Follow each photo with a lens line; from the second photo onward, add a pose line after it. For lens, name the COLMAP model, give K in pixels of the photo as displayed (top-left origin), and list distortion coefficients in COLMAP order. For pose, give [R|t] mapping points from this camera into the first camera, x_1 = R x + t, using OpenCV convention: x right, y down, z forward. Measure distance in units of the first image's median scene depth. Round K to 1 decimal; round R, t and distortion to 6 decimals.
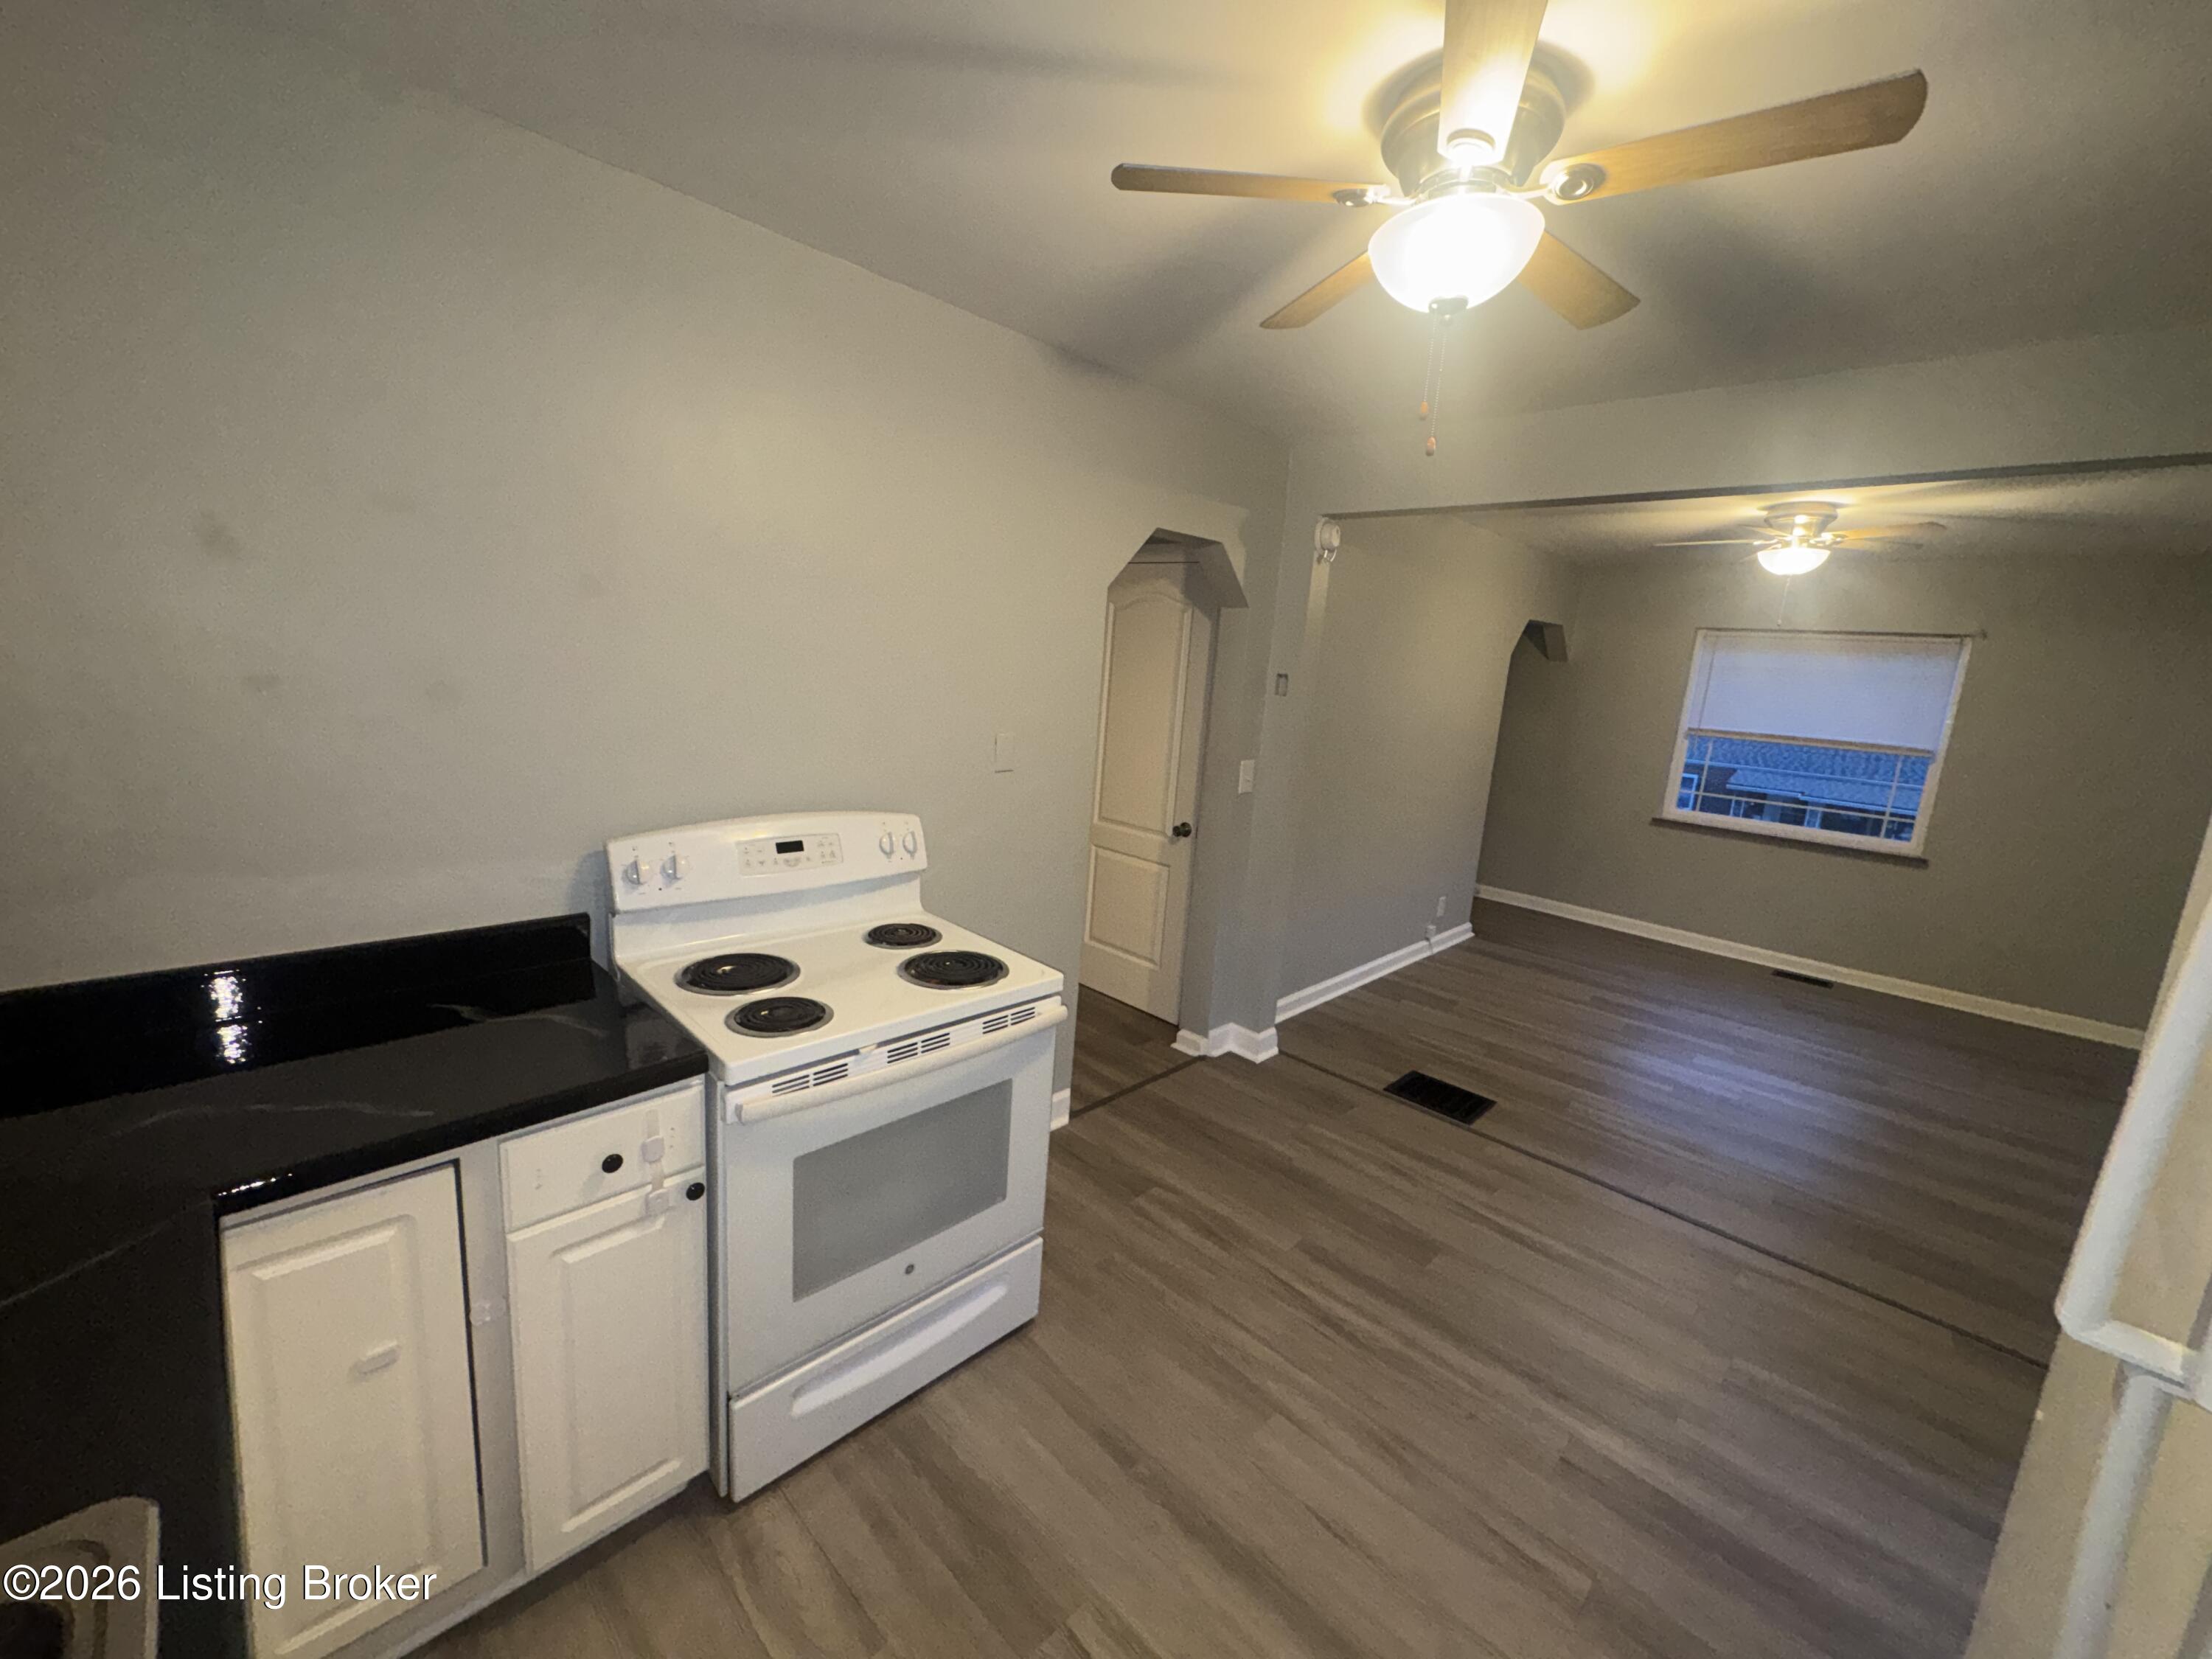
lens RADIAL K [[882.6, 0, 1107.7], [0, 882.6, 826.5], [0, 0, 1]] dist [-0.002795, -0.000053]
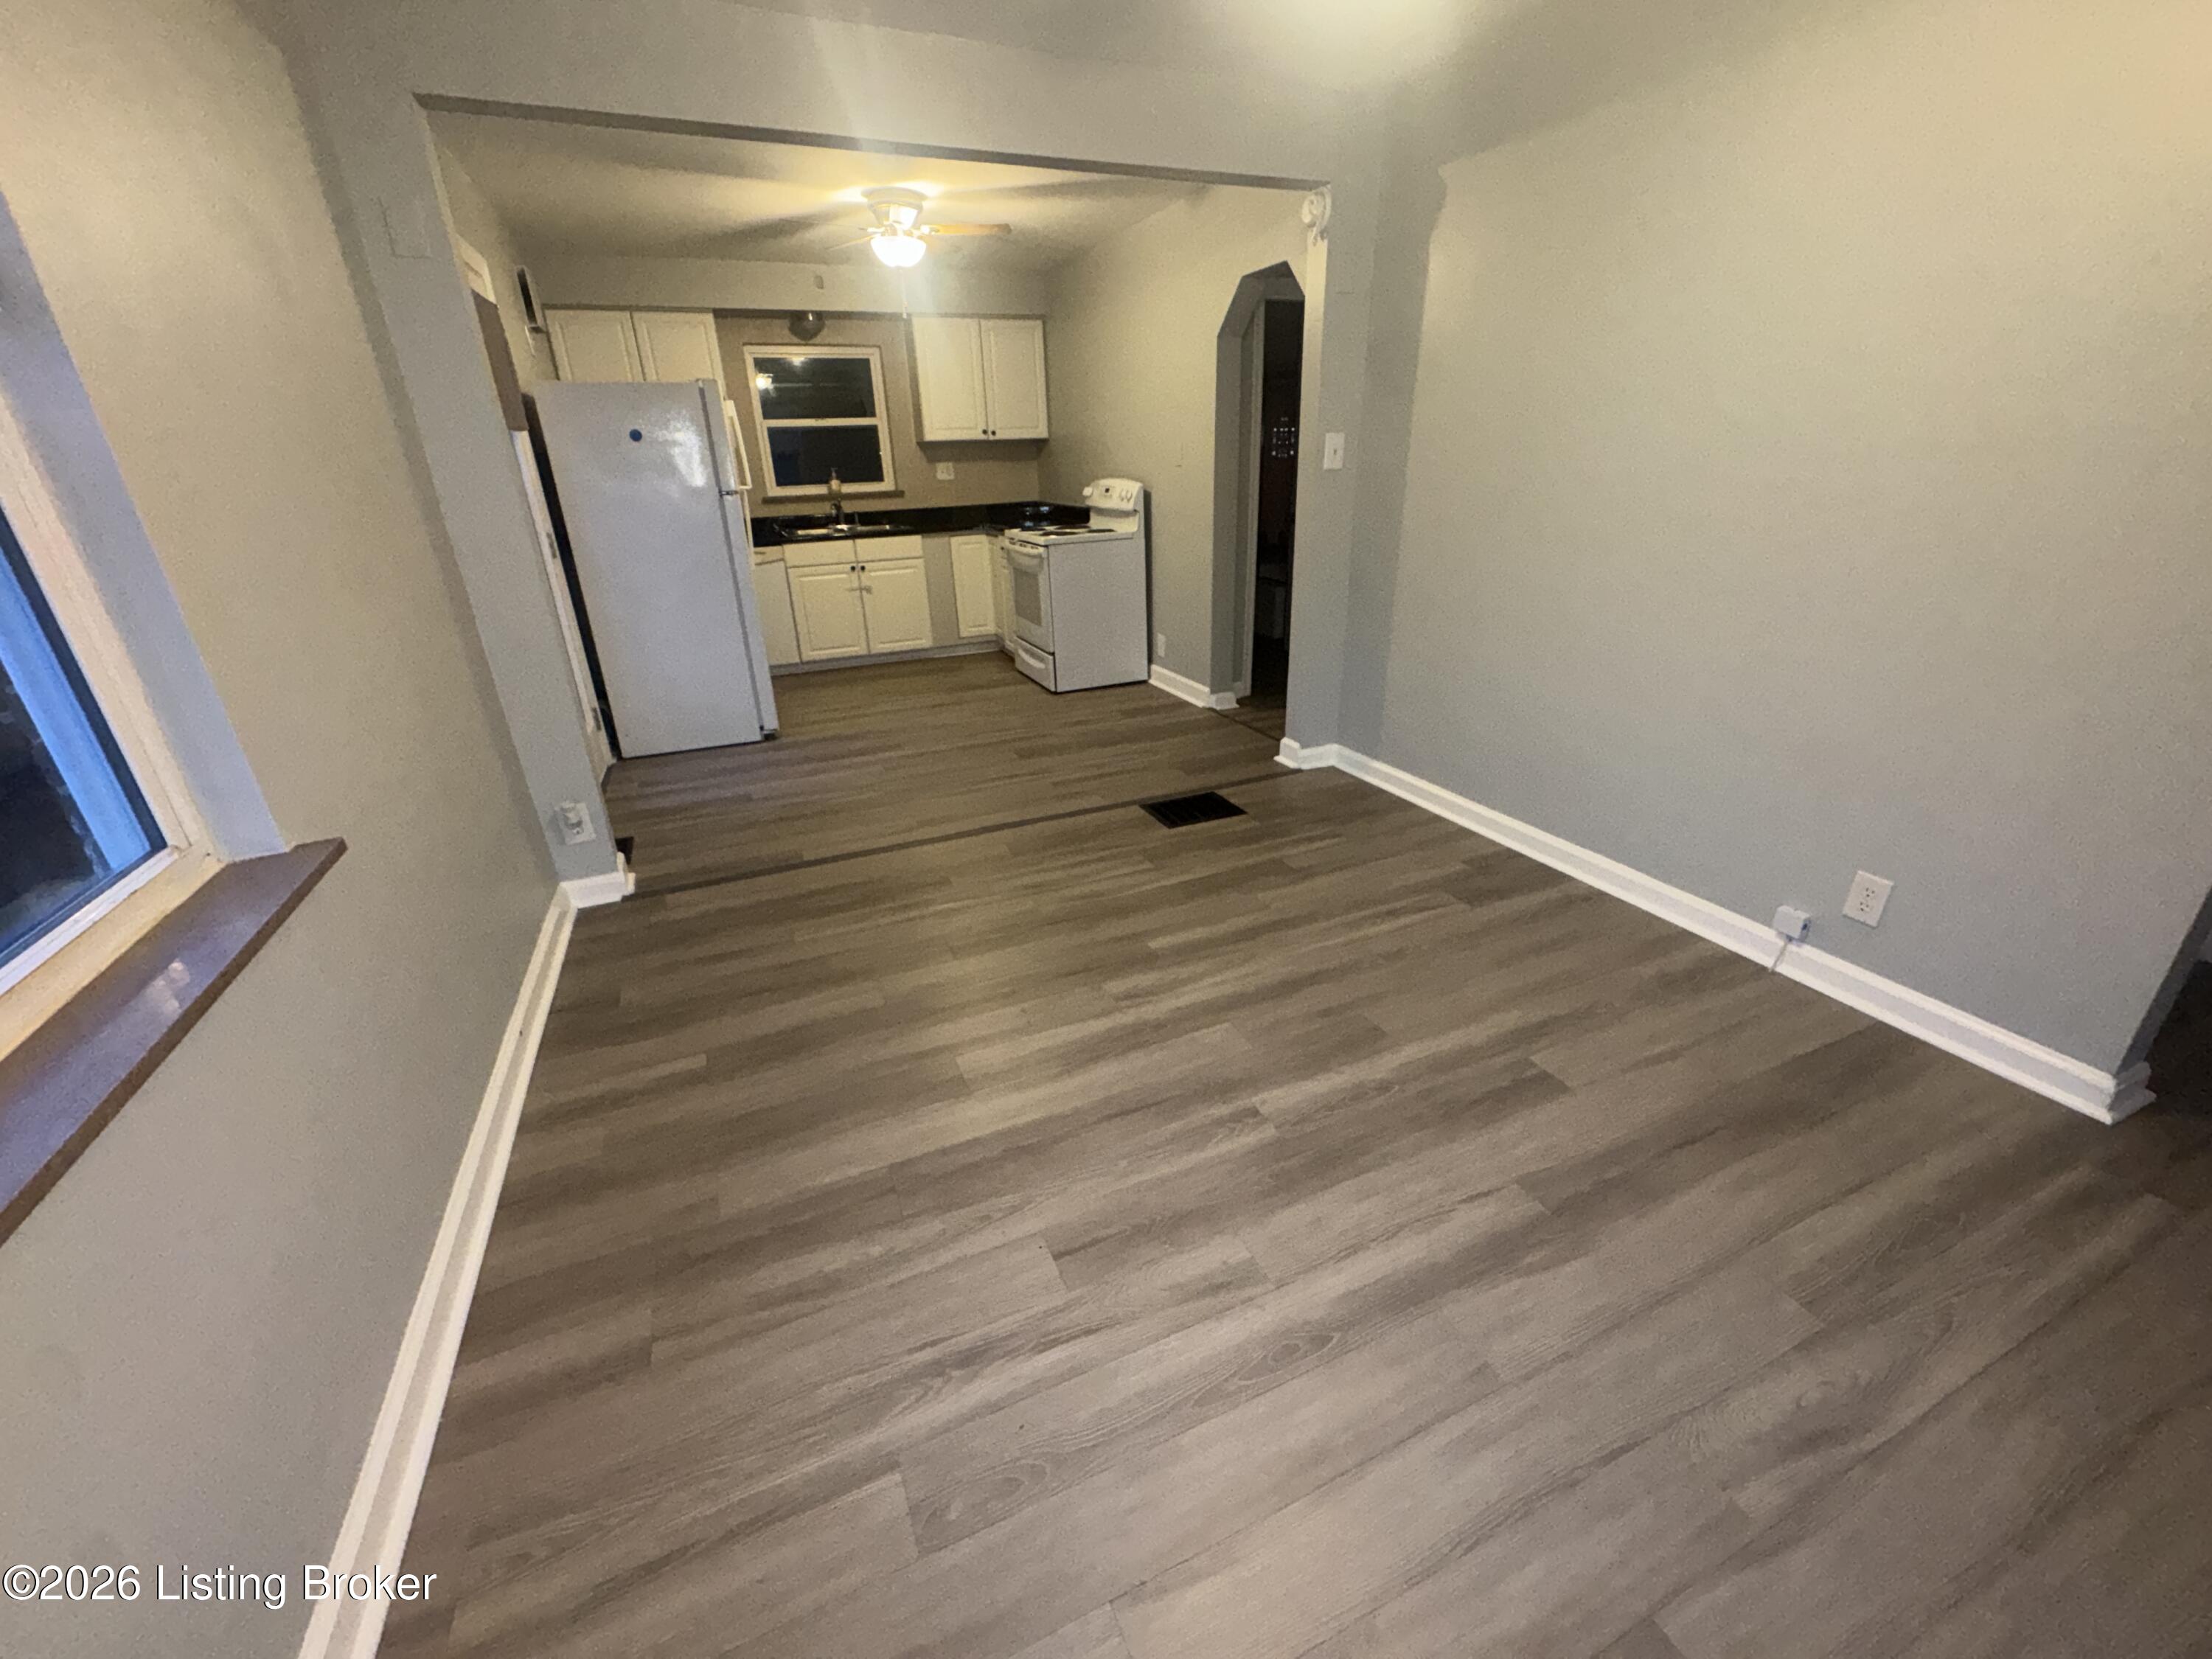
lens RADIAL K [[882.6, 0, 1102.8], [0, 882.6, 824.5], [0, 0, 1]] dist [-0.002795, -0.000053]
pose [[-0.383447, 0.301854, -0.872842, 1.304044], [-0.168494, 0.906356, 0.387465, -0.057099], [0.908063, 0.295641, -0.296679, 1.203049]]
